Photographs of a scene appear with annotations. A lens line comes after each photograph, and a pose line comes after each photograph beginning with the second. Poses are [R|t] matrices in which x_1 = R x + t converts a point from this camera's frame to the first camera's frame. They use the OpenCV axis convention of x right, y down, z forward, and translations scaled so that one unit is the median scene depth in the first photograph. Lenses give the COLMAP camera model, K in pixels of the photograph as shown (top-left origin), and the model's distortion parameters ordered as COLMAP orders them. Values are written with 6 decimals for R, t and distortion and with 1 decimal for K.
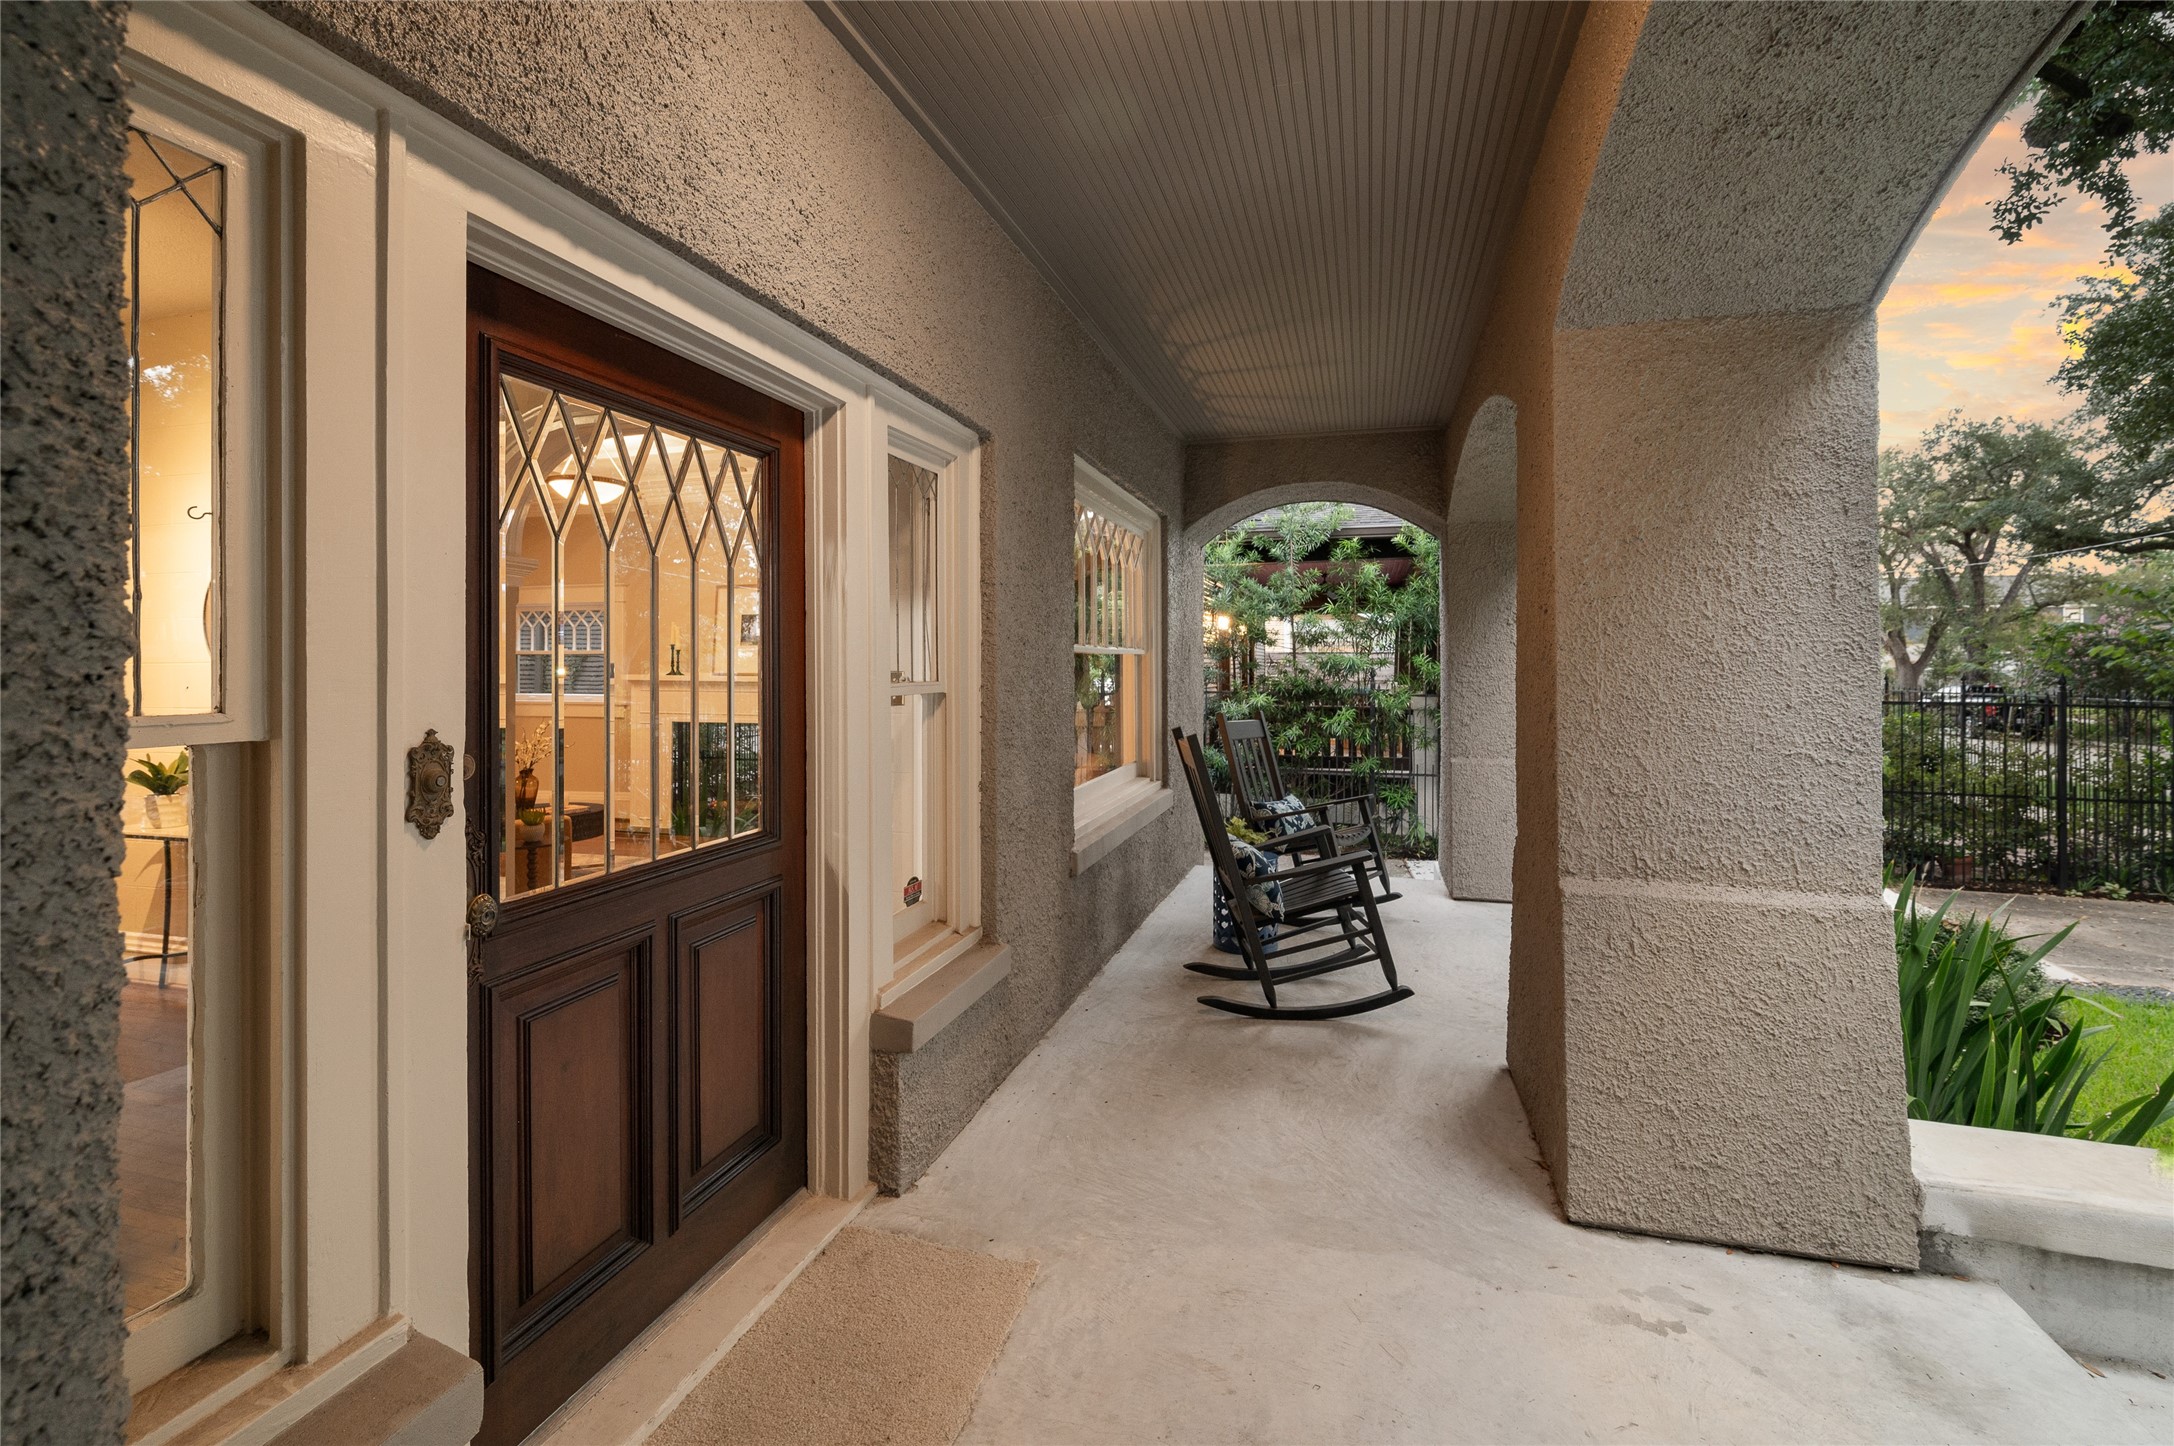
lens RADIAL K [[959.7, 0, 1086.4], [0, 959.7, 653.3], [0, 0, 1]] dist [0.000138, 0.000056]
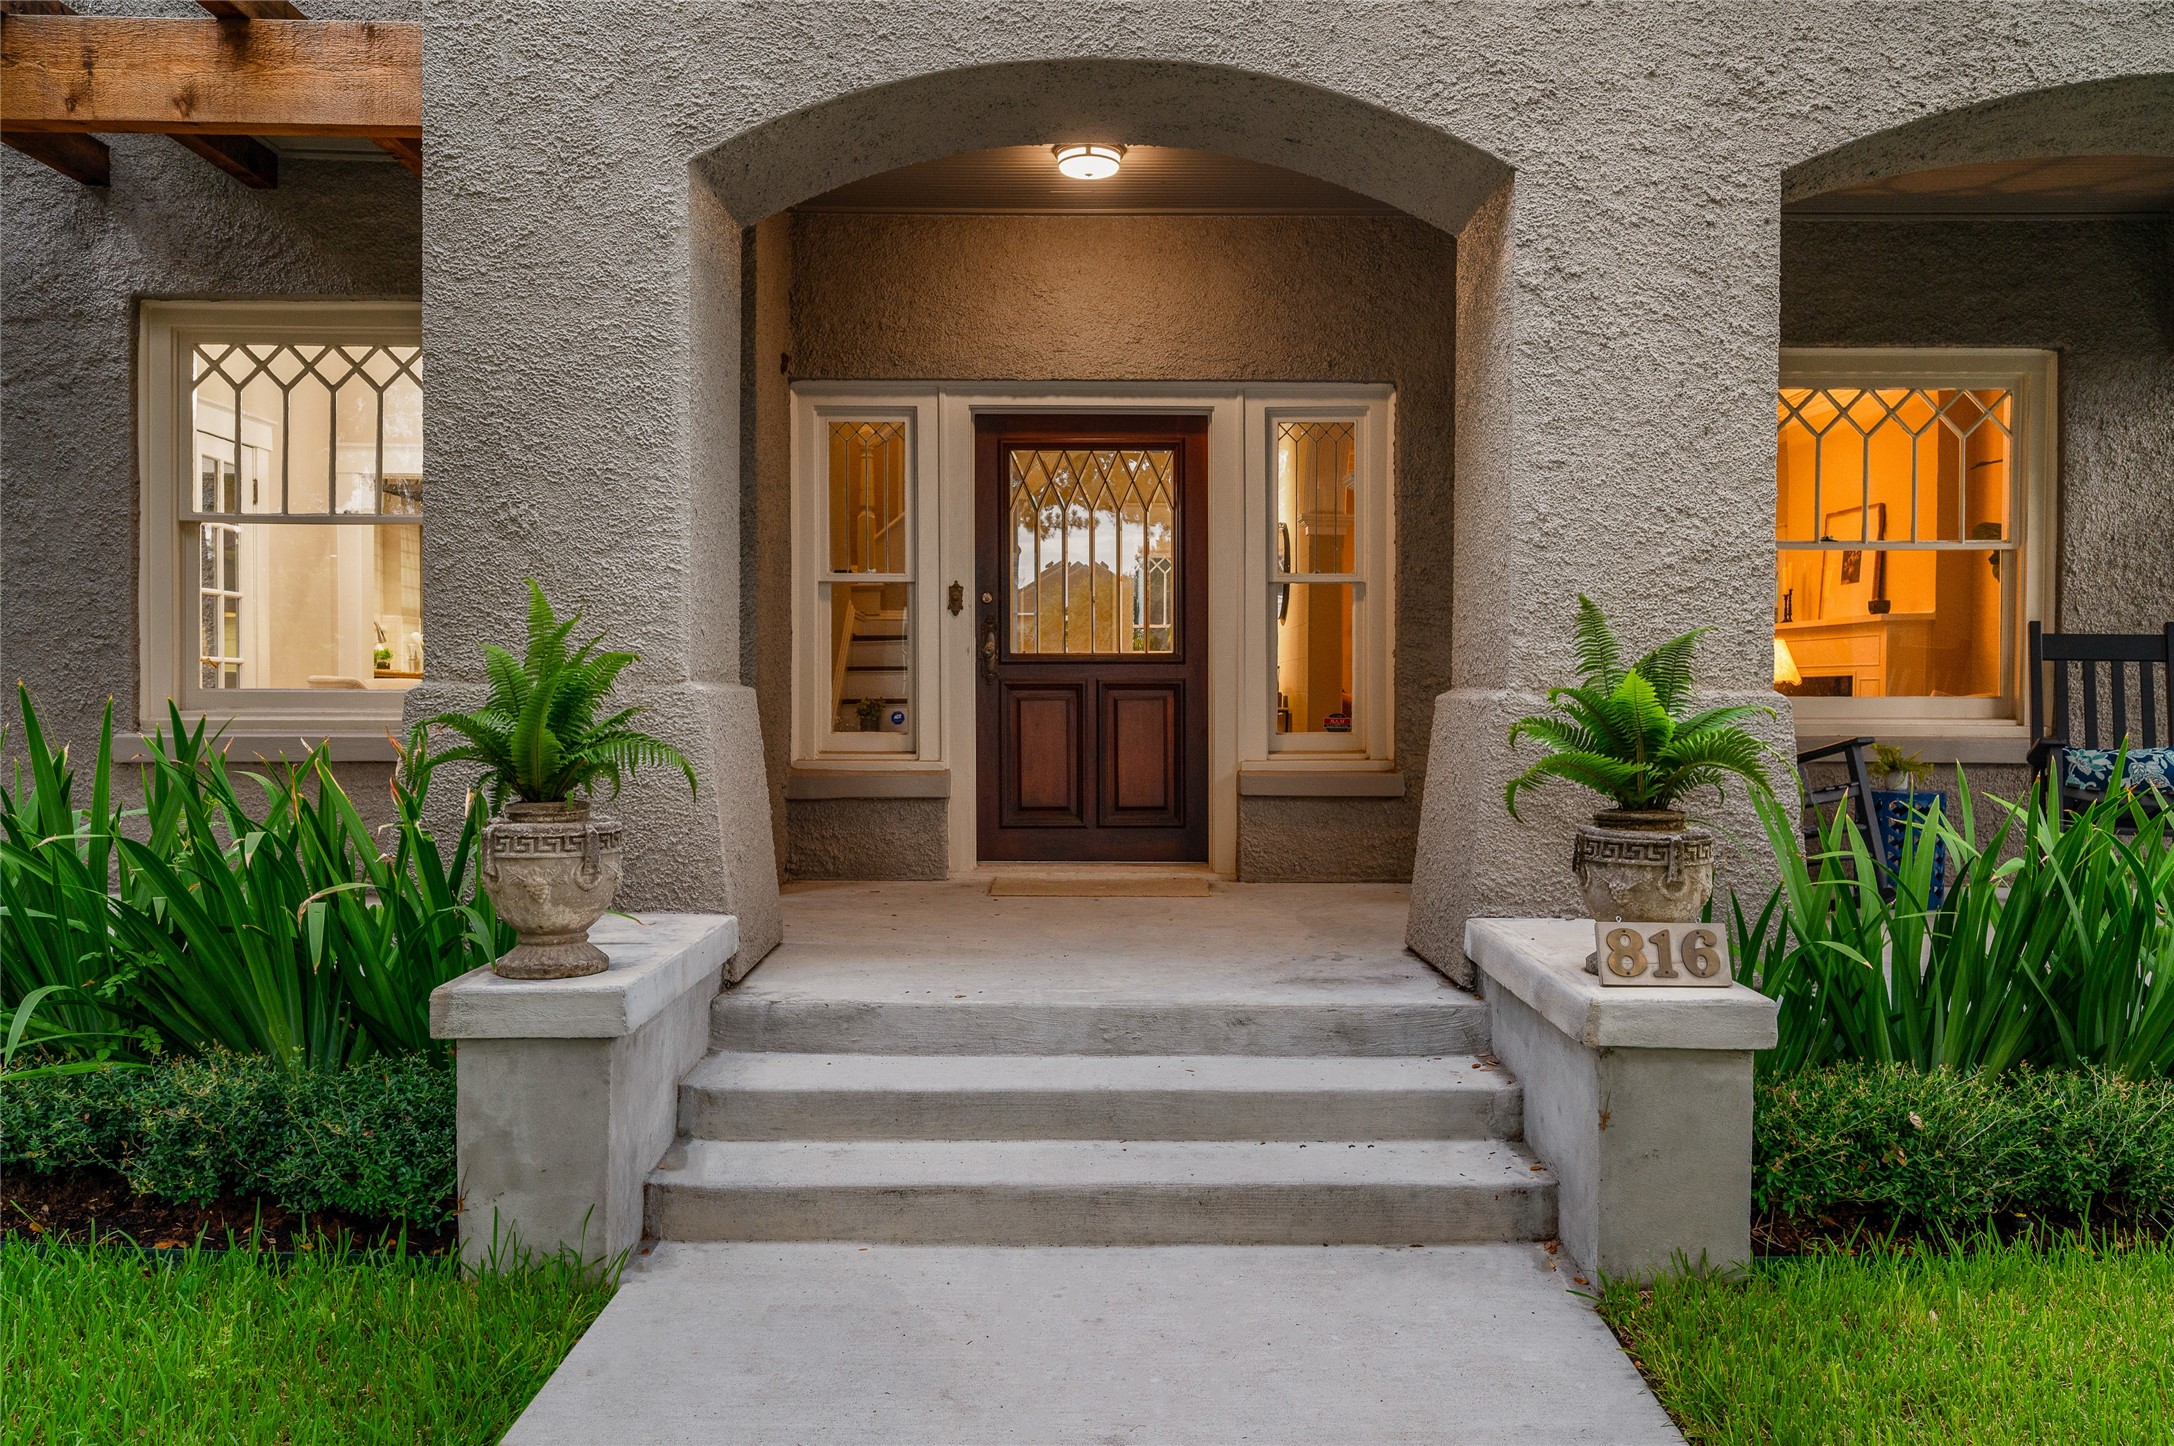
lens RADIAL K [[1493.8, 0, 1087.0], [0, 1493.8, 723.0], [0, 0, 1]] dist [0.001685, 0.000096]
pose [[0.288112, 0.008823, -0.957556, 3.213673], [0.007460, 0.999907, 0.011458, 0.387699], [0.957568, -0.010444, 0.288019, 0.018874]]
